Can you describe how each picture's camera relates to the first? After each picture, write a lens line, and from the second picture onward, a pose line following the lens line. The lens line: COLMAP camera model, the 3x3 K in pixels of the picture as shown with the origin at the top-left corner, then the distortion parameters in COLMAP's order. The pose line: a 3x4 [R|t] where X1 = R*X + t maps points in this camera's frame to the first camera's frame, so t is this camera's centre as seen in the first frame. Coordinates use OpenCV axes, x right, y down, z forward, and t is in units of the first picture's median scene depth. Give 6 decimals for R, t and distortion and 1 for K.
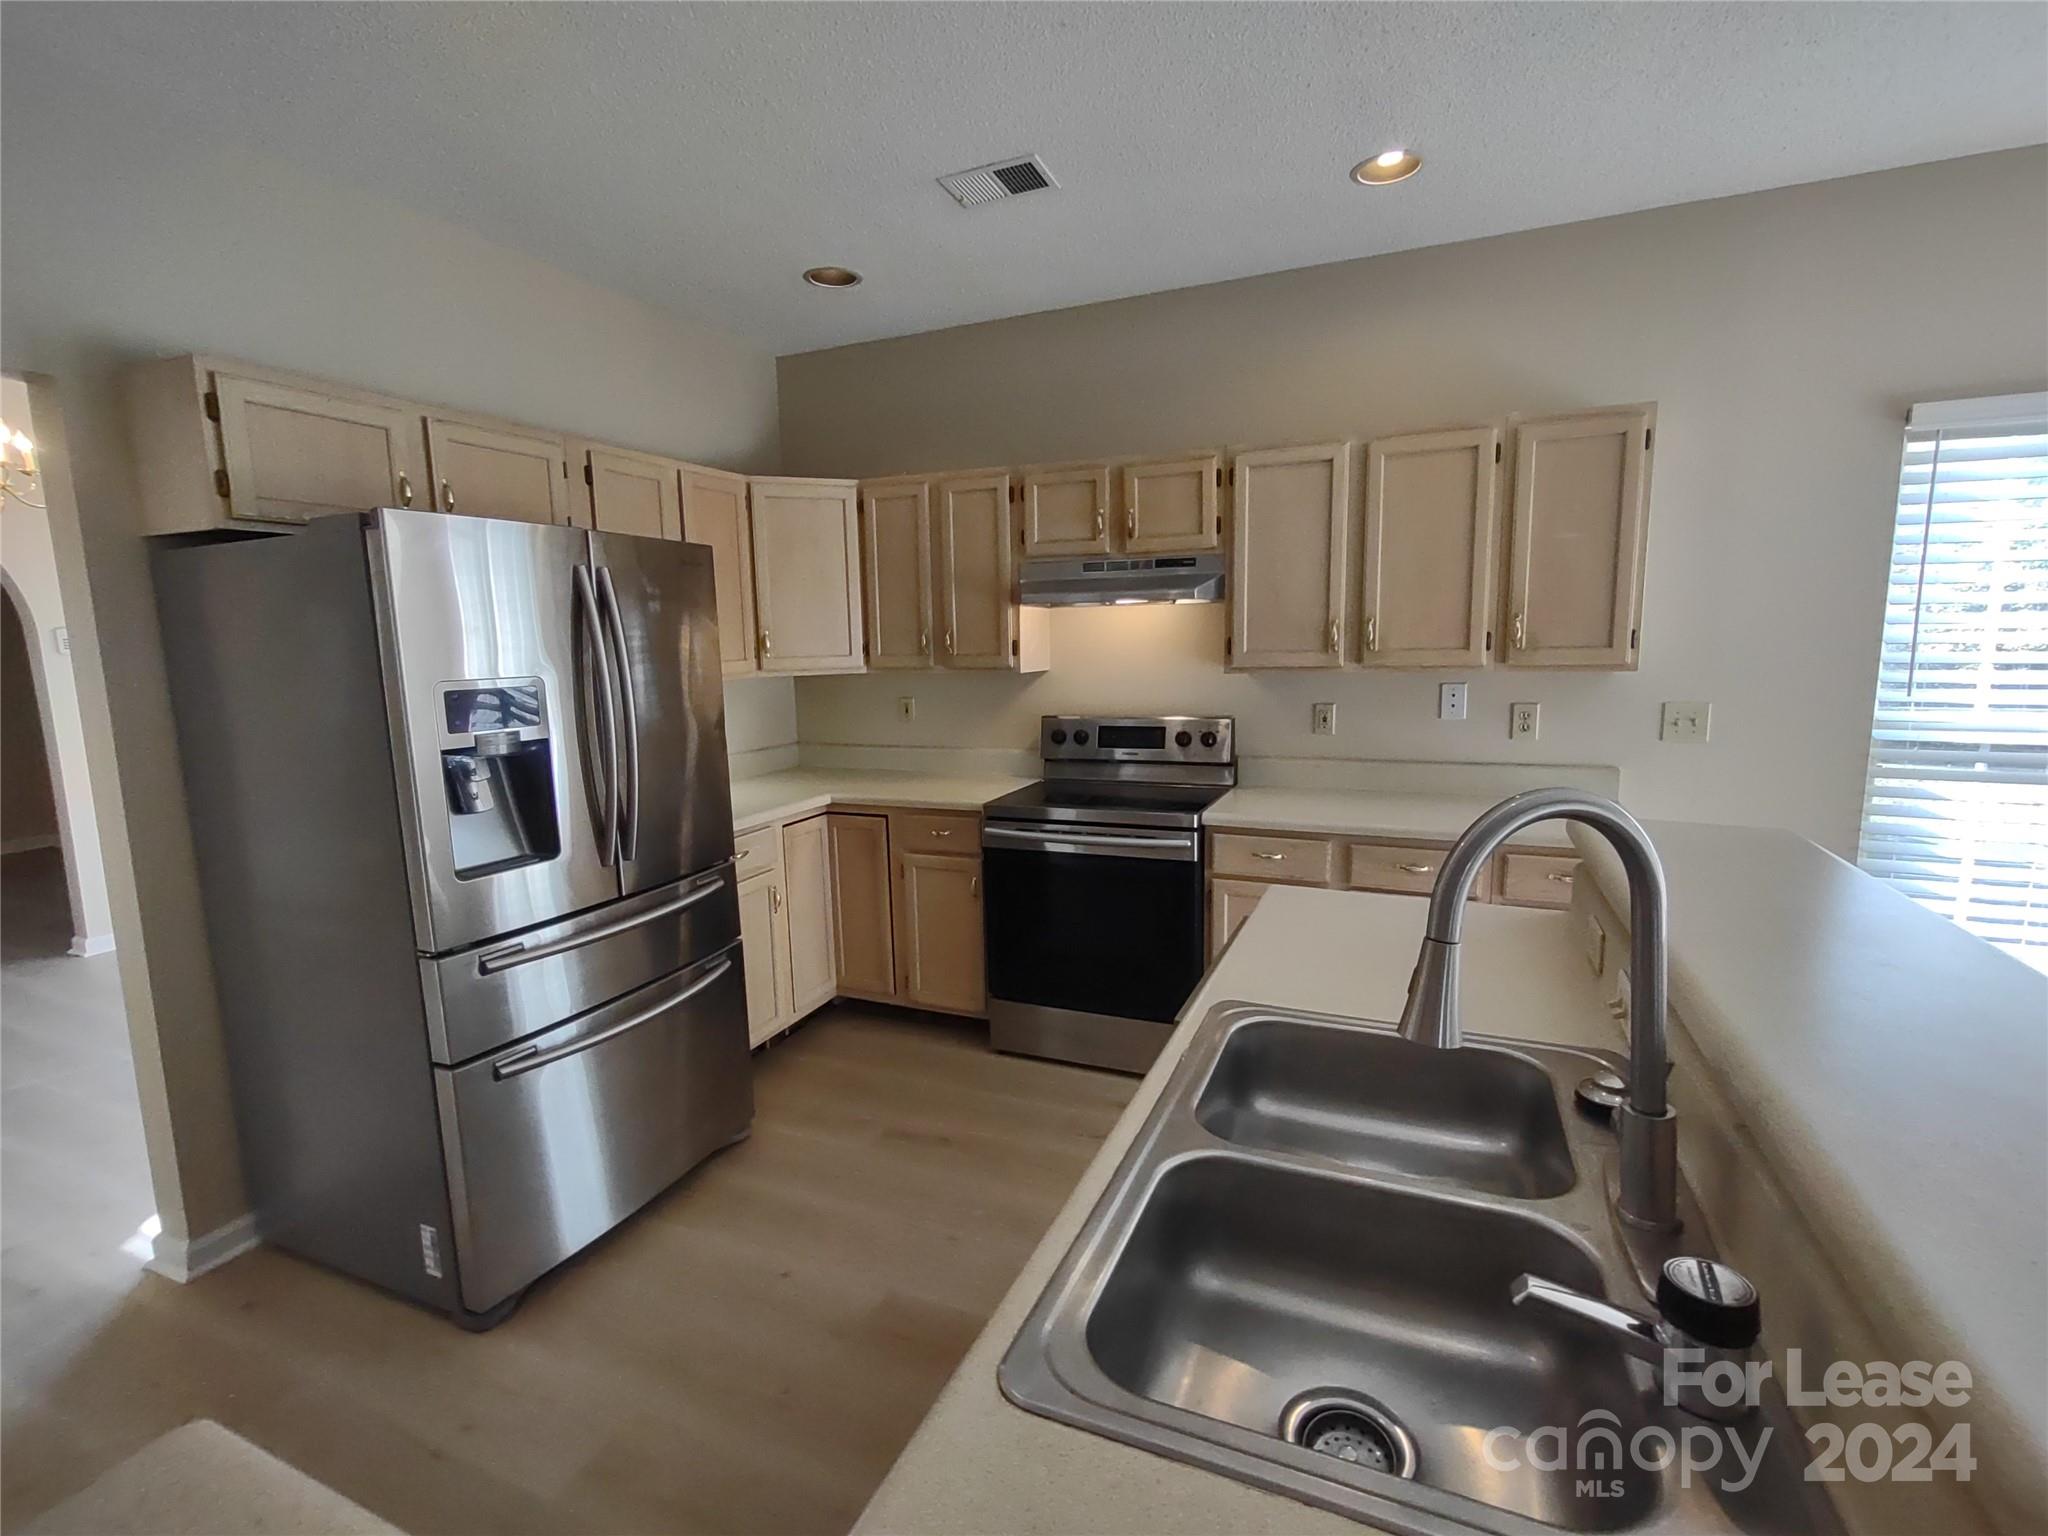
lens RADIAL K [[938.6, 0, 1017.9], [0, 938.6, 773.0], [0, 0, 1]] dist [-0.001926, -0.000743]
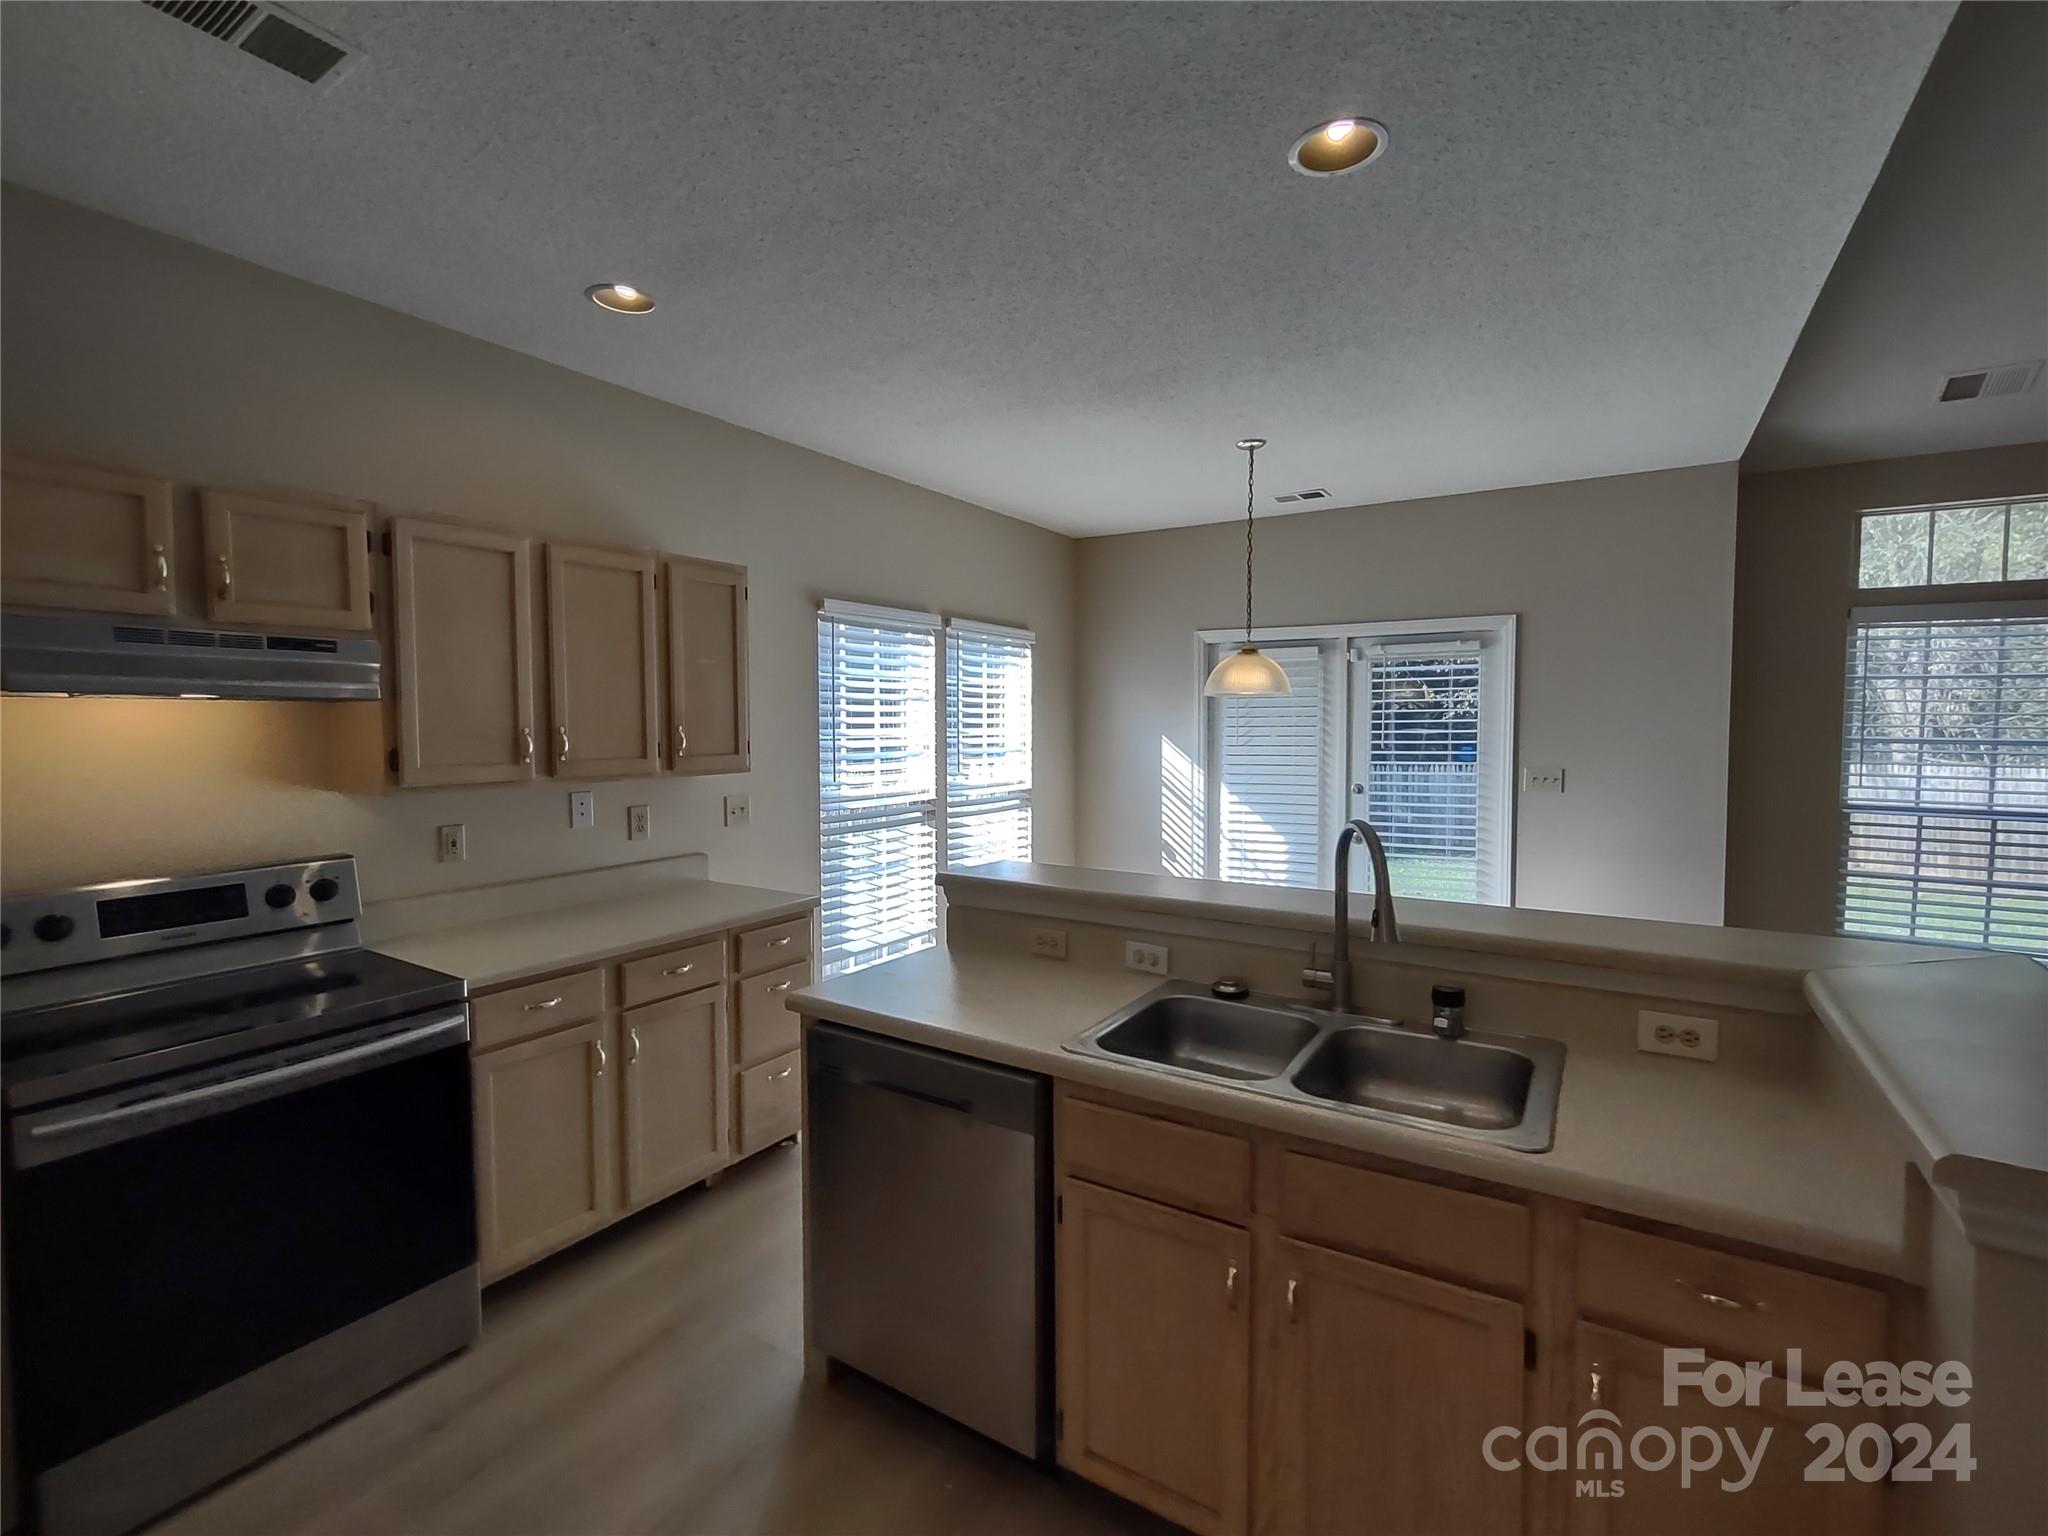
lens RADIAL K [[938.6, 0, 1026.9], [0, 938.6, 760.2], [0, 0, 1]] dist [-0.001926, -0.000743]
pose [[0.153348, -0.017037, 0.988025, -0.456519], [0.154133, 0.988026, -0.006885, -0.049956], [-0.976077, 0.153344, 0.154138, 0.379847]]
